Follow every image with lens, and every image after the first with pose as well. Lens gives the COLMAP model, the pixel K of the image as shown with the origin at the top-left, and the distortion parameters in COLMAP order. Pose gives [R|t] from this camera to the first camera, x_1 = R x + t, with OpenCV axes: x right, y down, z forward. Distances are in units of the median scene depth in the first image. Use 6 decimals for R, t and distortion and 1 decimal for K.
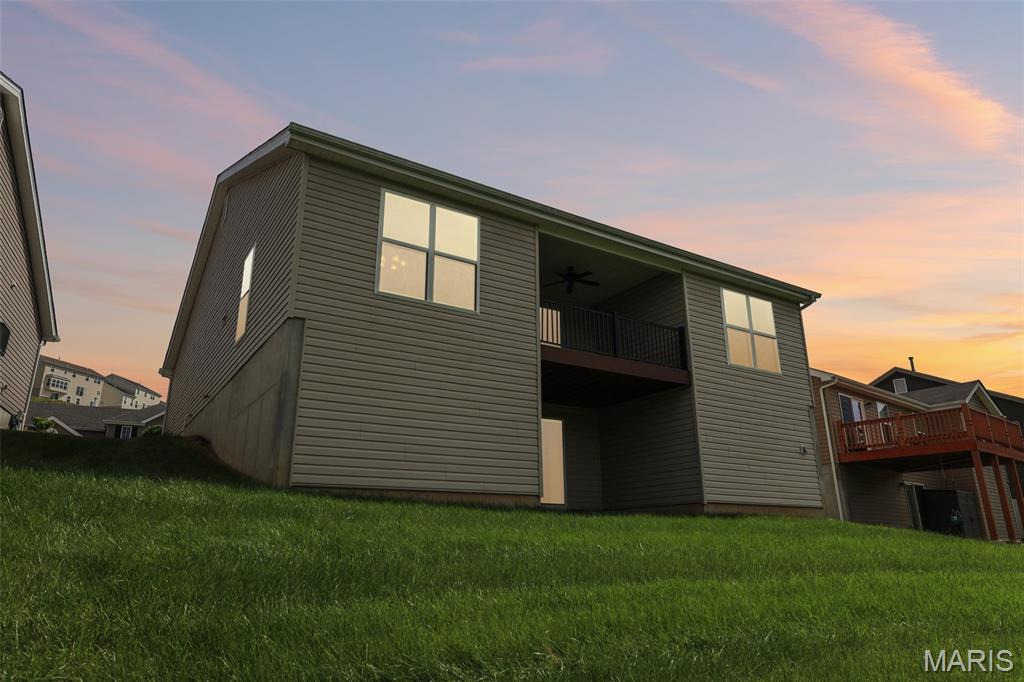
lens RADIAL K [[661.3, 0, 512.0], [0, 661.3, 341.0], [0, 0, 1]] dist [-0.000778, -0.000872]
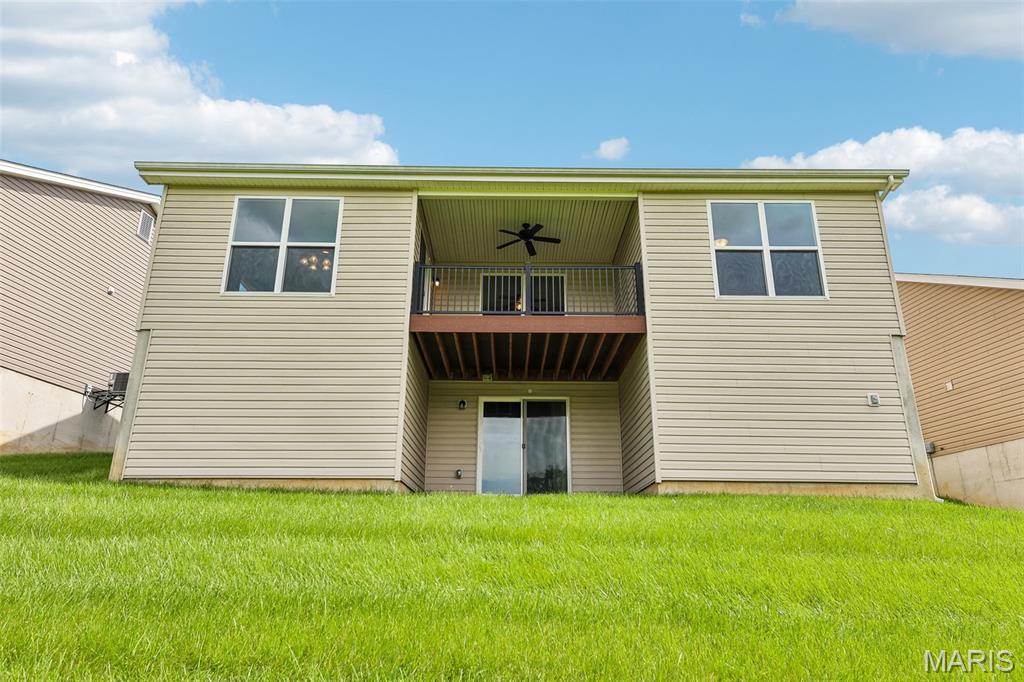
lens RADIAL K [[661.3, 0, 512.0], [0, 661.3, 341.0], [0, 0, 1]] dist [-0.000778, -0.000872]
pose [[0.844227, -0.160408, -0.511420, 0.564455], [0.148378, 0.986820, -0.064583, 0.108846], [0.515039, -0.021361, 0.856900, 0.262999]]
